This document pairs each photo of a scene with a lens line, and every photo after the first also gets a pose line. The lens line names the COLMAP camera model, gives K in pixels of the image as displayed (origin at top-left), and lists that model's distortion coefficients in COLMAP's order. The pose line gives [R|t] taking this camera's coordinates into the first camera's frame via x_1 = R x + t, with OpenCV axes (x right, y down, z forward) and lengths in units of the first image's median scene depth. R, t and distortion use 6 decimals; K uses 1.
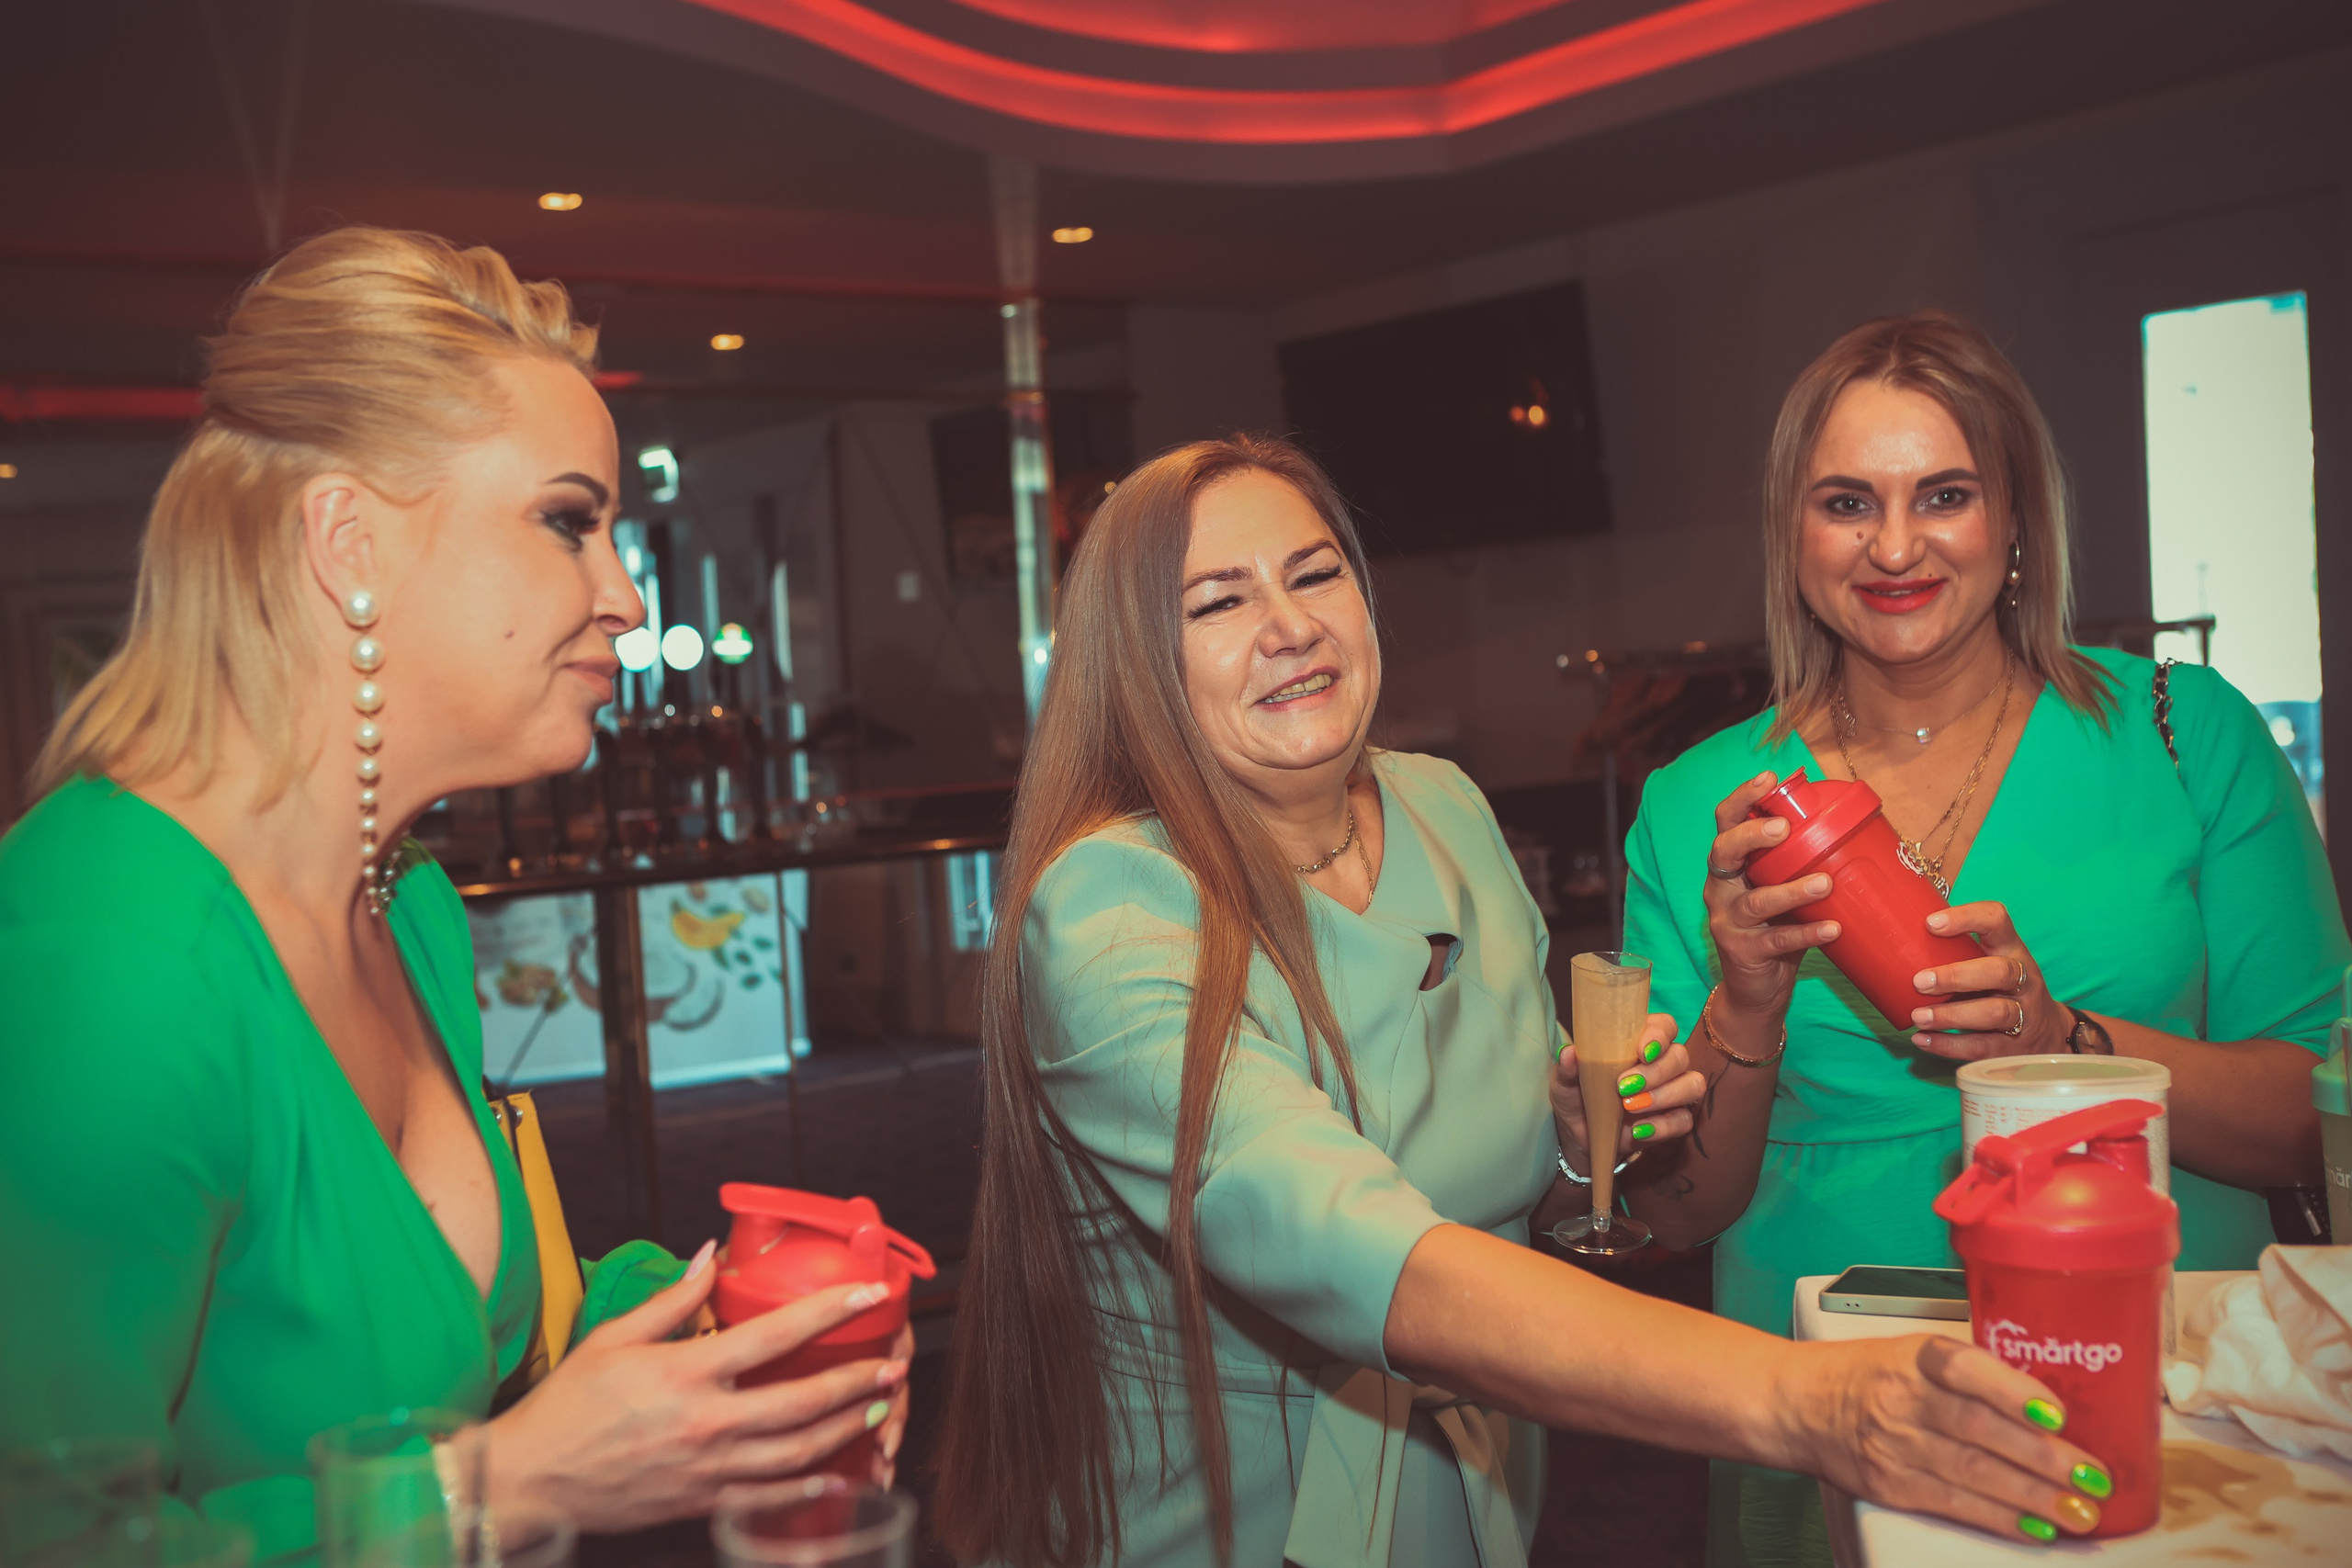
lens RADIAL K [[2718.3, 0, 1176.0], [0, 2718.3, 784.0], [0, 0, 1]] dist [0.030458, 0.023395]
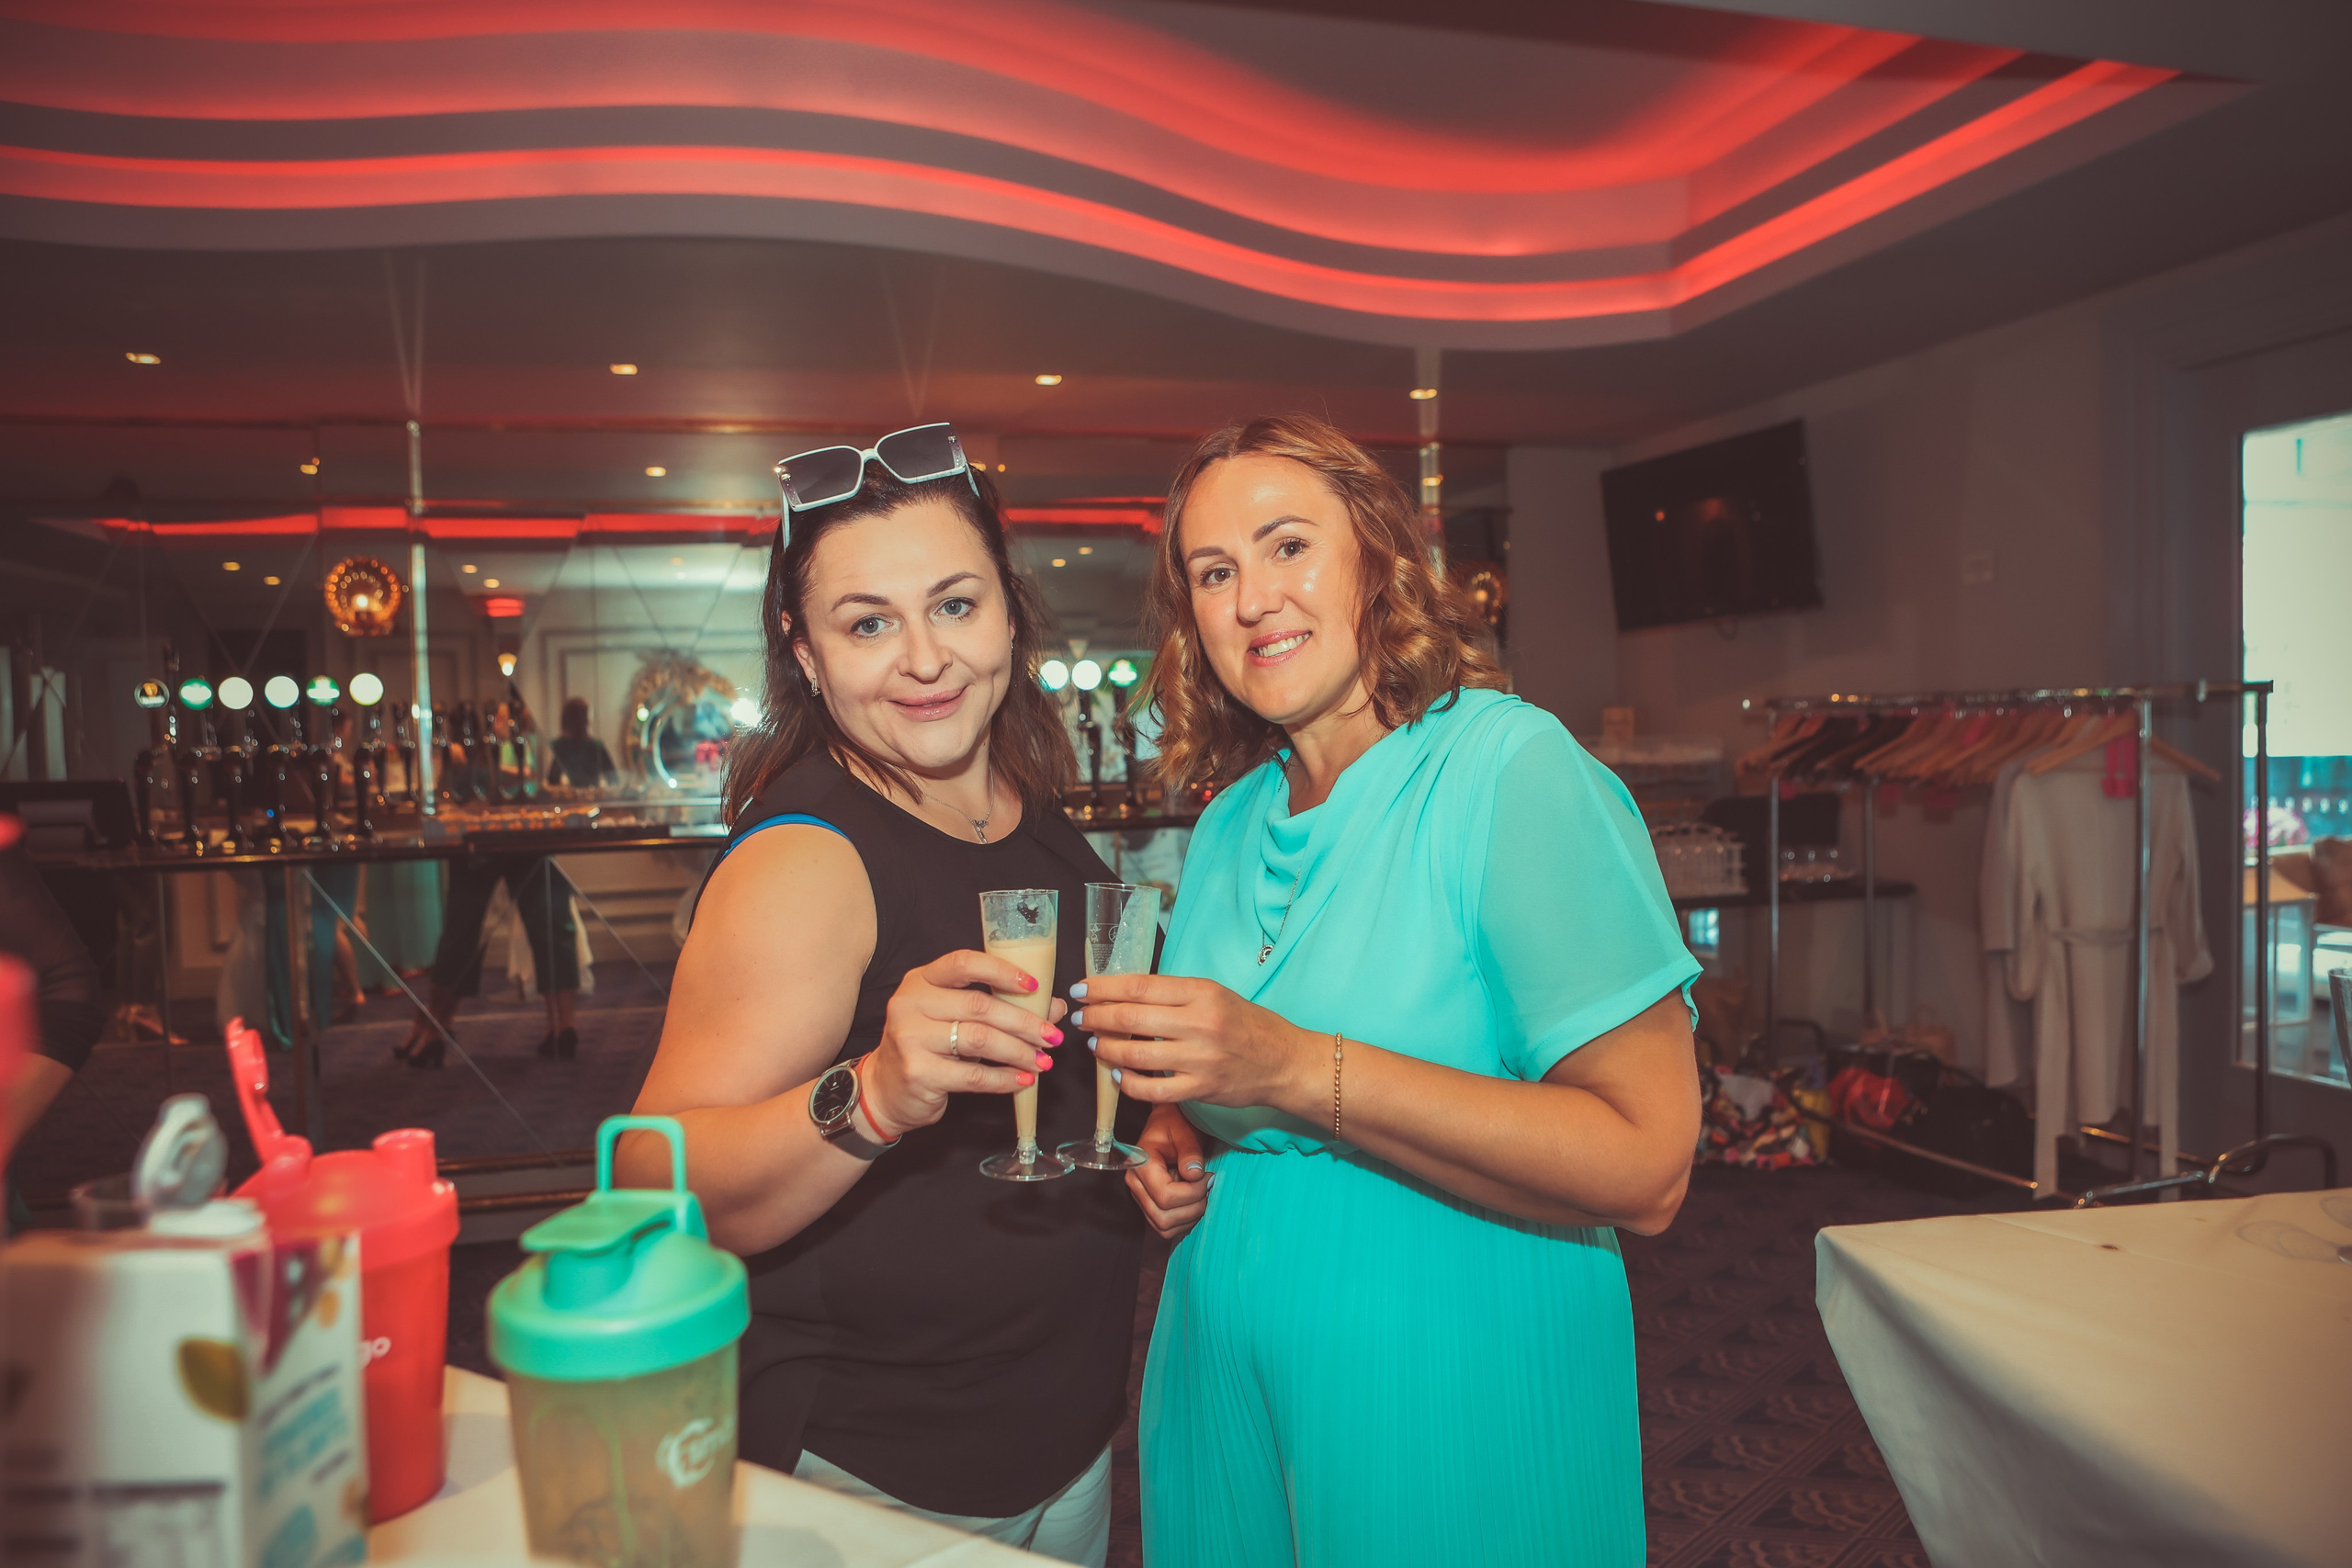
lens RADIAL K [[1690.5, 0, 1176.0], [0, 1690.5, 784.0], [0, 0, 1]] dist [-0.046687, -0.002366]
pose [[0.936391, 0.042712, -0.348351, 0.171600], [-0.040844, 0.999085, 0.012708, -0.004527], [0.348575, 0.002329, 0.937278, 0.145220]]
